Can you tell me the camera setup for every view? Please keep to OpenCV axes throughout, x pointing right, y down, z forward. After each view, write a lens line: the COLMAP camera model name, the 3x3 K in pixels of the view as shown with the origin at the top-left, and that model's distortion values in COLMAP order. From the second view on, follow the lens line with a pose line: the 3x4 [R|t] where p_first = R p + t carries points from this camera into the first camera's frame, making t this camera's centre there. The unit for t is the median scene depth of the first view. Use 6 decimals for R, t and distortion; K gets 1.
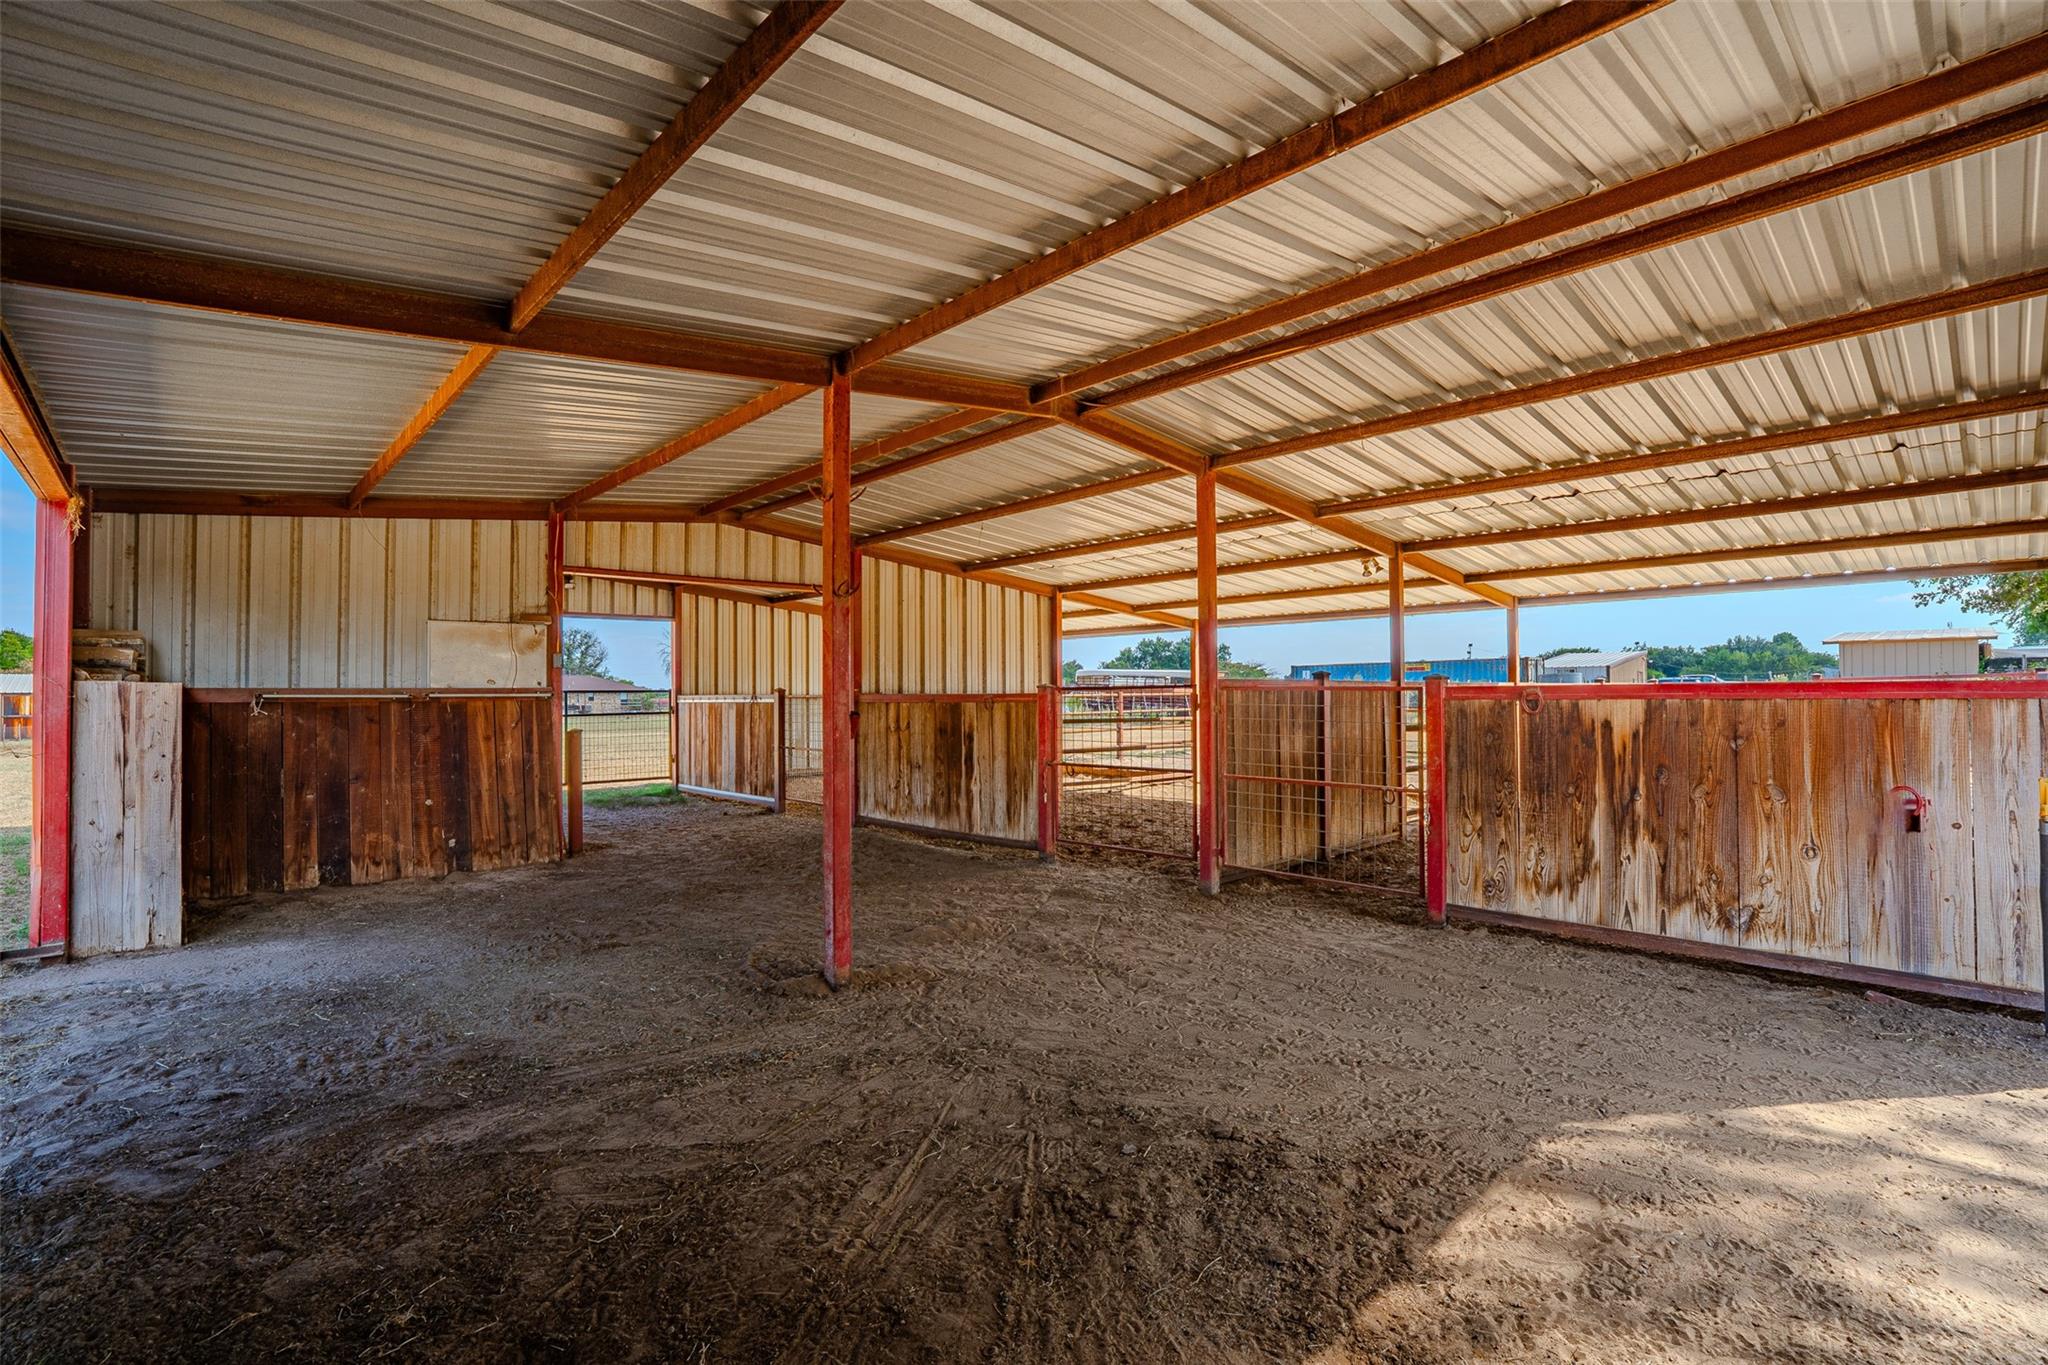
lens RADIAL K [[966.5, 0, 1019.9], [0, 966.5, 675.5], [0, 0, 1]] dist [-0.052566, 0.016056]
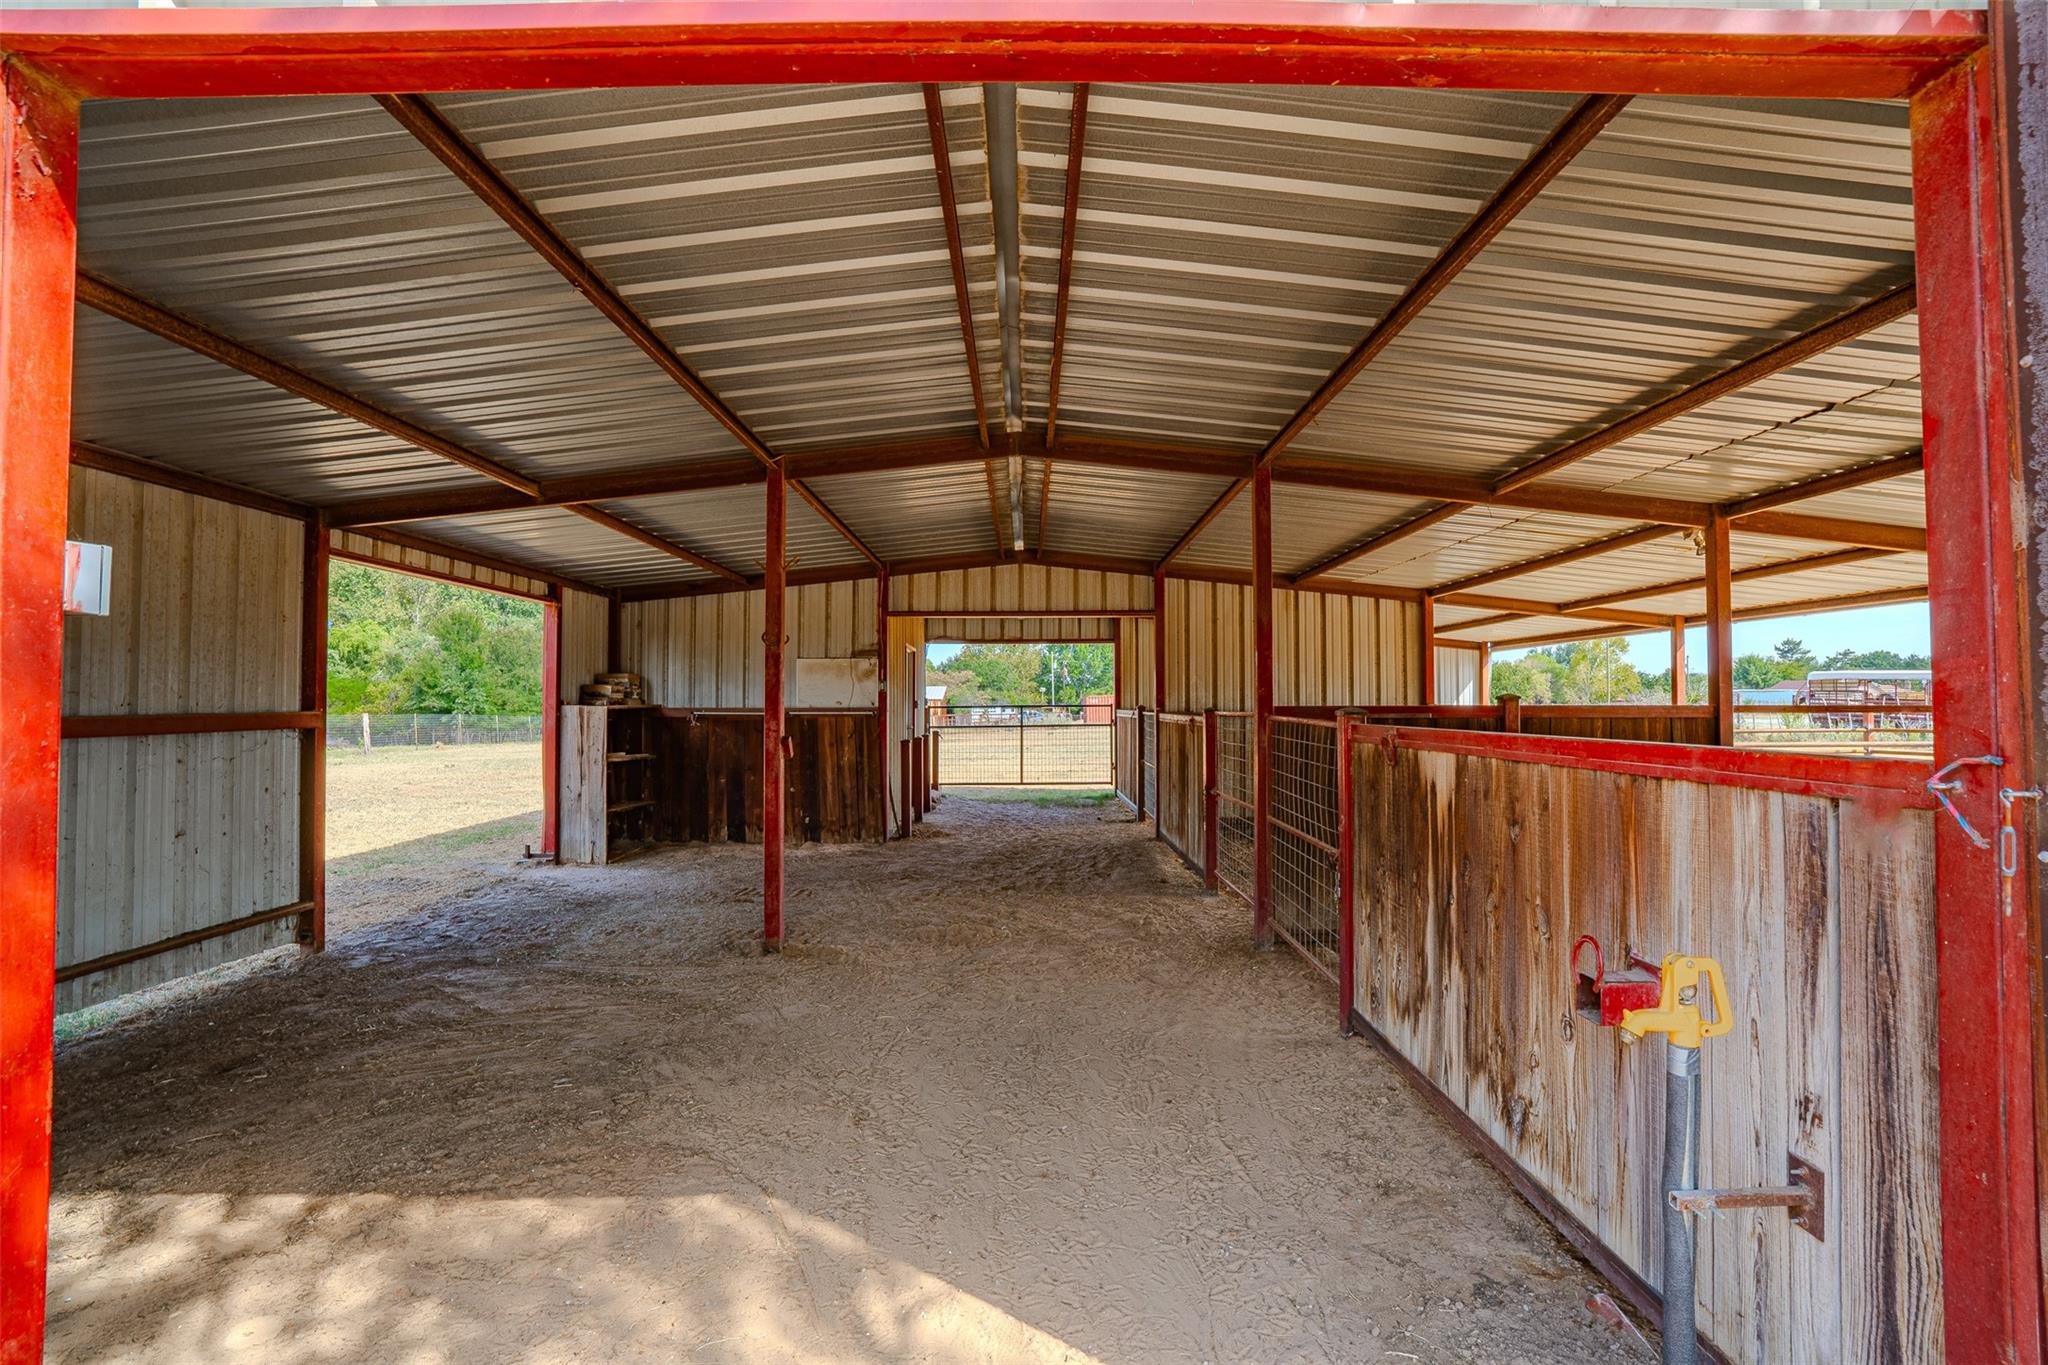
lens RADIAL K [[966.5, 0, 1019.6], [0, 966.5, 682.5], [0, 0, 1]] dist [-0.052566, 0.016056]
pose [[0.726251, -0.008767, -0.687374, 0.565079], [0.010152, 0.999946, -0.002027, -0.016617], [0.687355, -0.005506, 0.726301, 0.191269]]
